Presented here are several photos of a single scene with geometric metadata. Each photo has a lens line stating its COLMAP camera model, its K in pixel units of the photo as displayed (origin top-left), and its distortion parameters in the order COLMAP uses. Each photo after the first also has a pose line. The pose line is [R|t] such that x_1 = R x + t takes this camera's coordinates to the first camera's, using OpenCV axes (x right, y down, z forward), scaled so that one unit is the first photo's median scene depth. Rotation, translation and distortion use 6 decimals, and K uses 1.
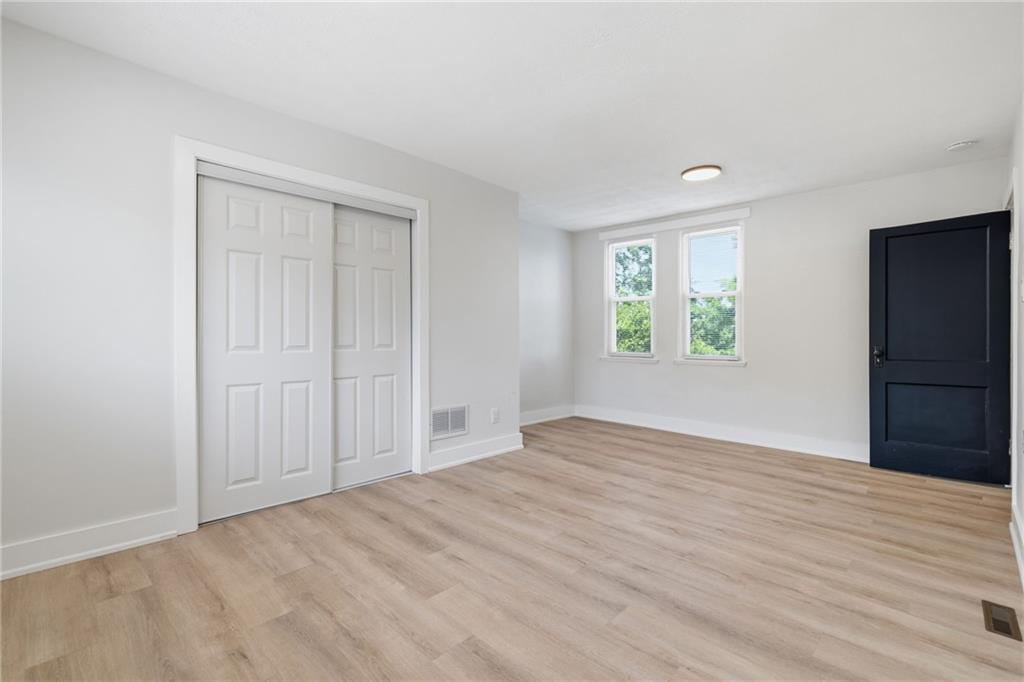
lens RADIAL K [[460.2, 0, 510.3], [0, 460.2, 339.0], [0, 0, 1]] dist [-0.004818, -0.000543]
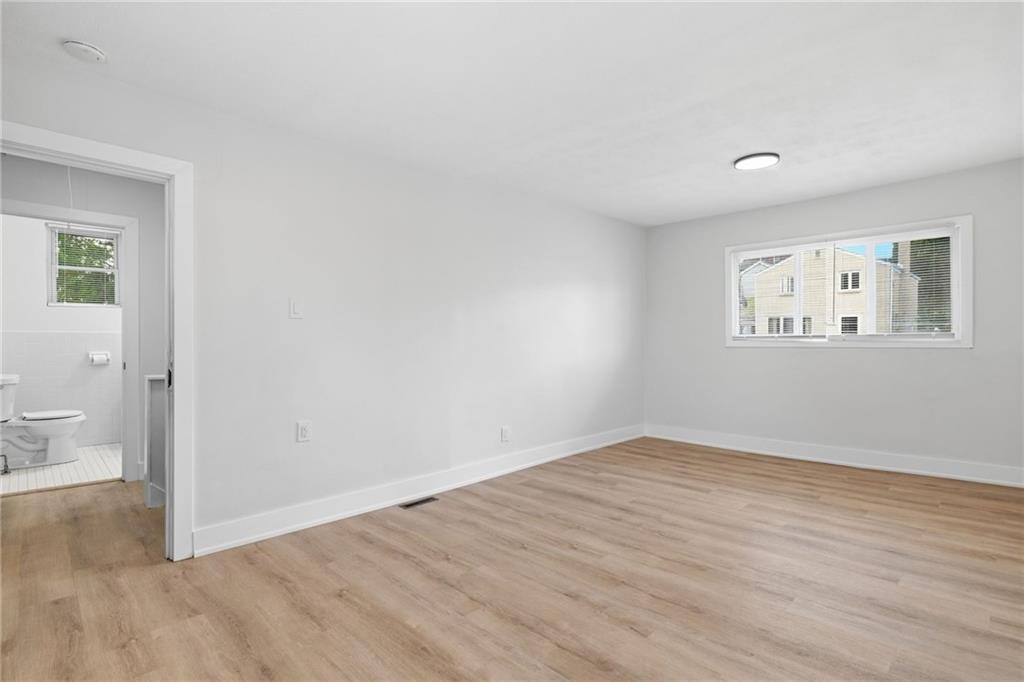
lens RADIAL K [[496.8, 0, 514.7], [0, 496.8, 339.7], [0, 0, 1]] dist [0.010433, 0.000022]
pose [[-0.999511, -0.000119, 0.031256, 0.389743], [0.000086, 0.999979, 0.006552, -0.024628], [-0.031257, 0.006552, -0.999490, 1.795729]]
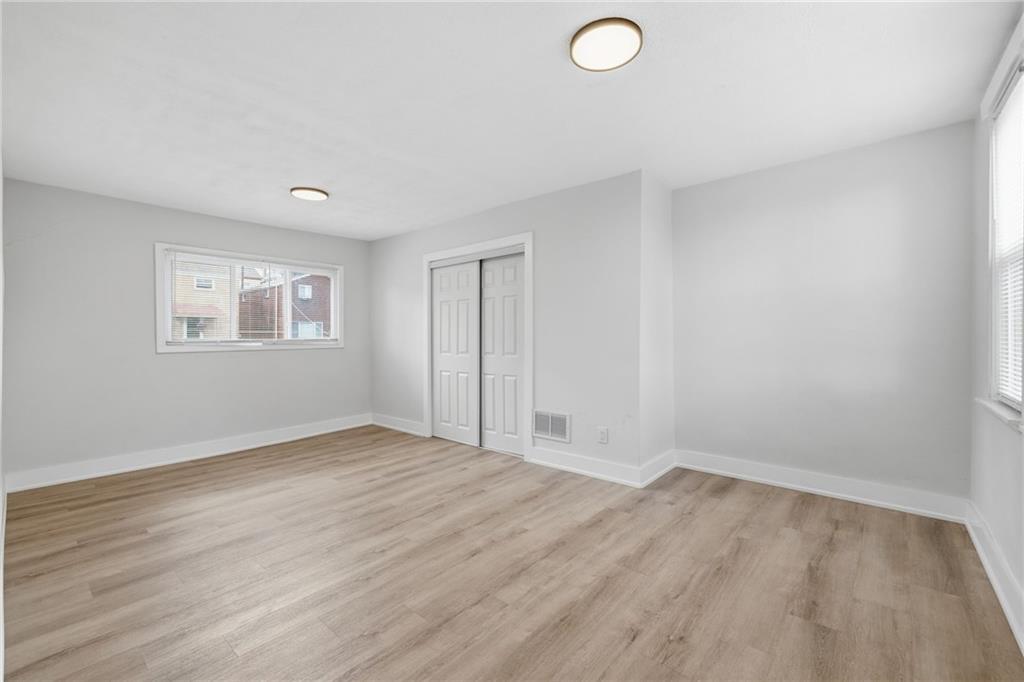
lens RADIAL K [[436.0, 0, 510.5], [0, 436.0, 339.5], [0, 0, 1]] dist [0.003468, 0.000419]
pose [[0.040707, -0.002496, -0.999168, 1.129063], [0.000046, 0.999997, -0.002497, -0.026813], [0.999171, 0.000056, 0.040707, 1.085133]]
